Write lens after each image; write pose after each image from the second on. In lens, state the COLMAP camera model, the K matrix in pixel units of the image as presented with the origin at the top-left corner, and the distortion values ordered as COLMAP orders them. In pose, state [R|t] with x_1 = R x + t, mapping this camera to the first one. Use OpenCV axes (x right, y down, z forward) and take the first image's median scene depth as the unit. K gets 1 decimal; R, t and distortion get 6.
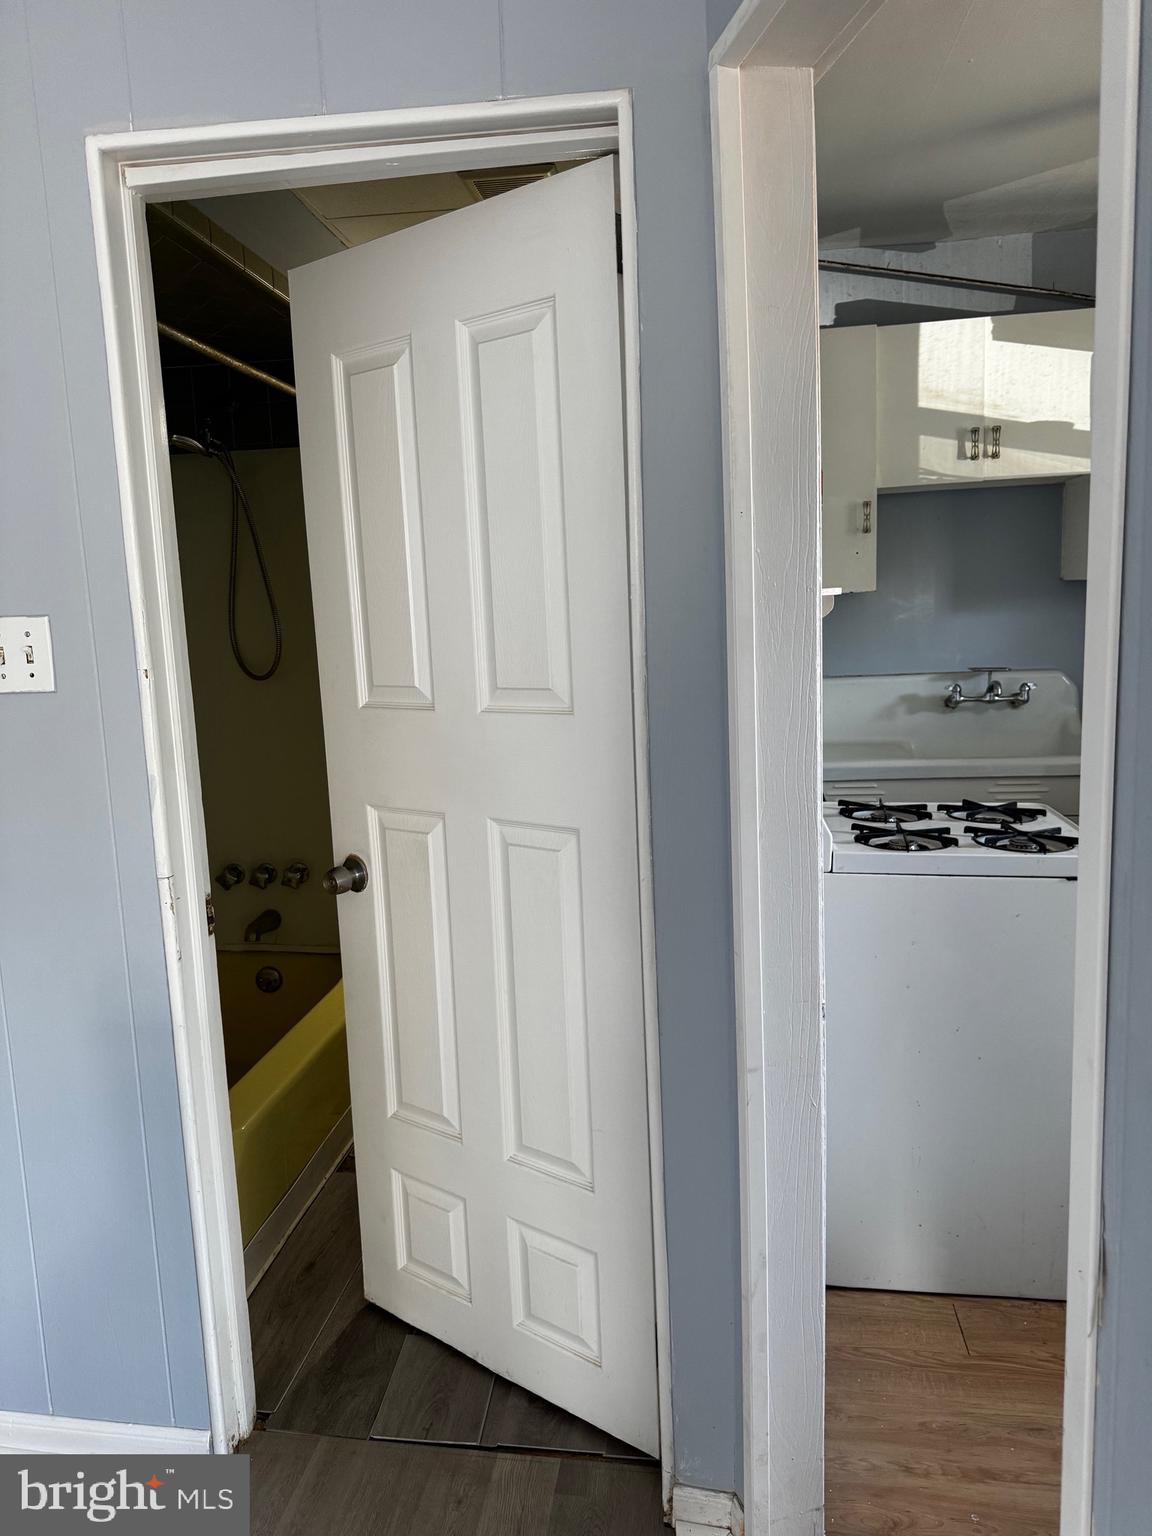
lens RADIAL K [[1080.5, 0, 574.9], [0, 1080.5, 768.6], [0, 0, 1]] dist [0.008139, -0.000927]
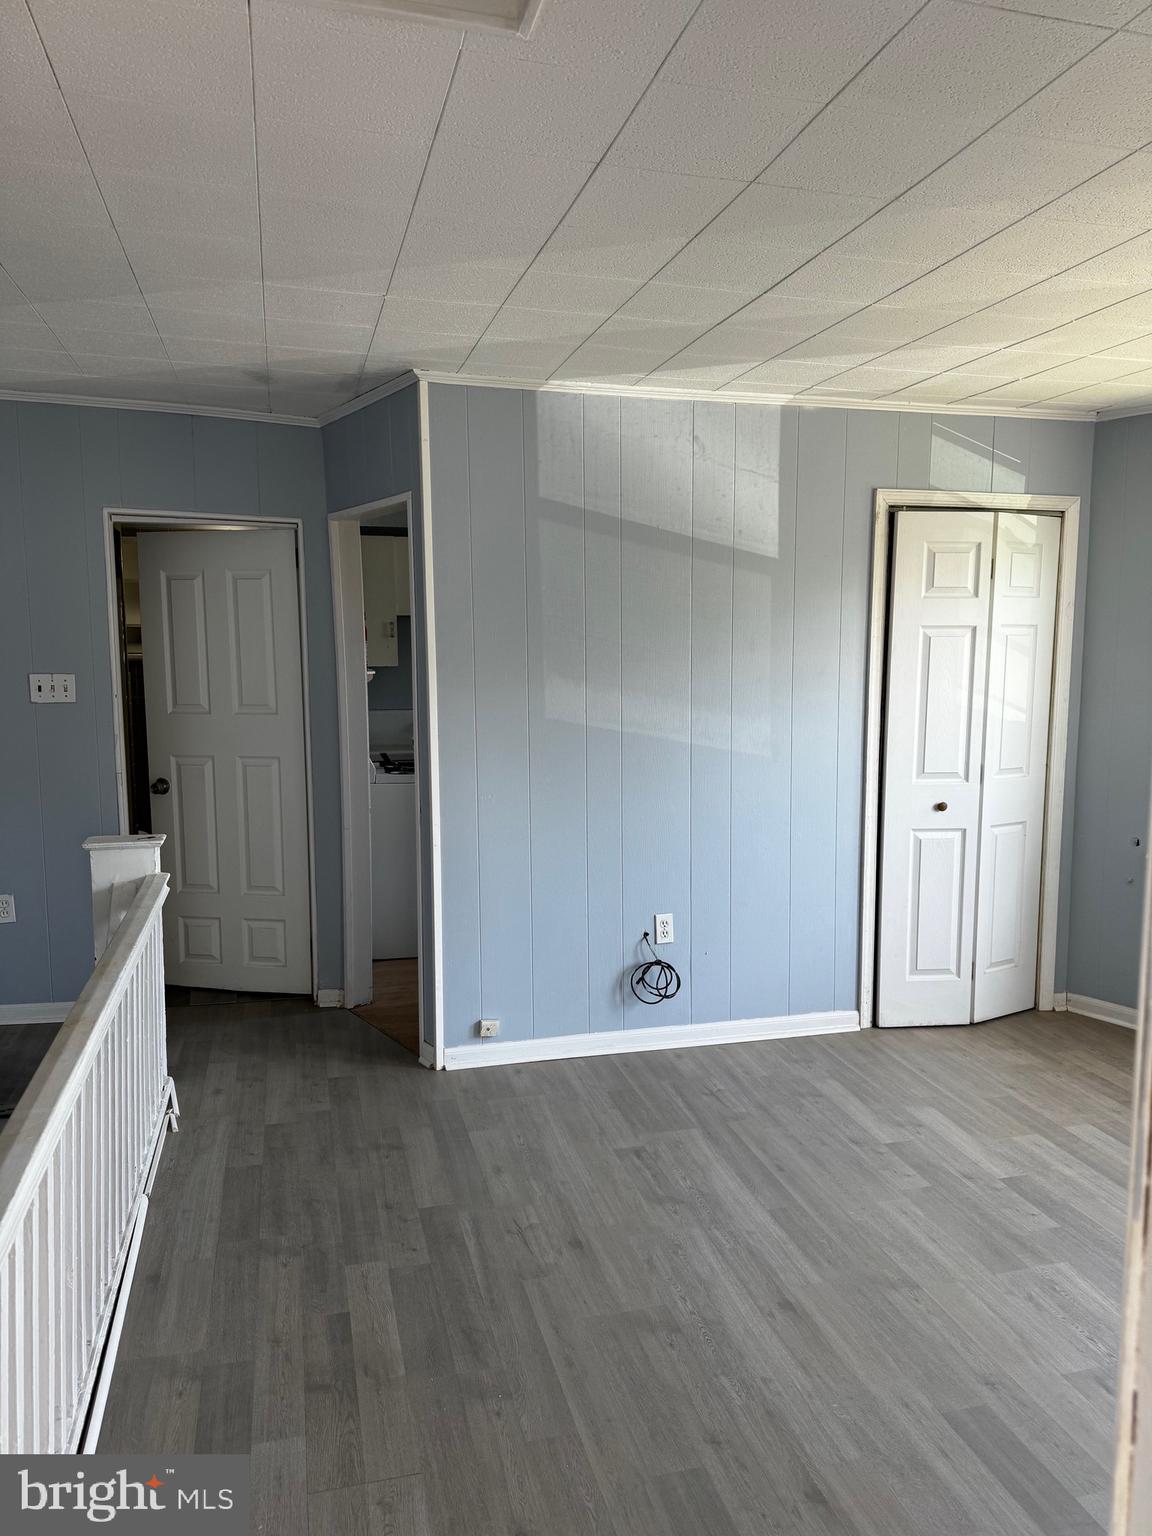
lens RADIAL K [[1080.5, 0, 576.2], [0, 1080.5, 766.4], [0, 0, 1]] dist [0.008139, -0.000927]
pose [[0.924650, -0.001399, 0.380814, -0.289638], [0.013879, 0.999453, -0.030027, 0.147623], [-0.380564, 0.033050, 0.924164, -1.546837]]
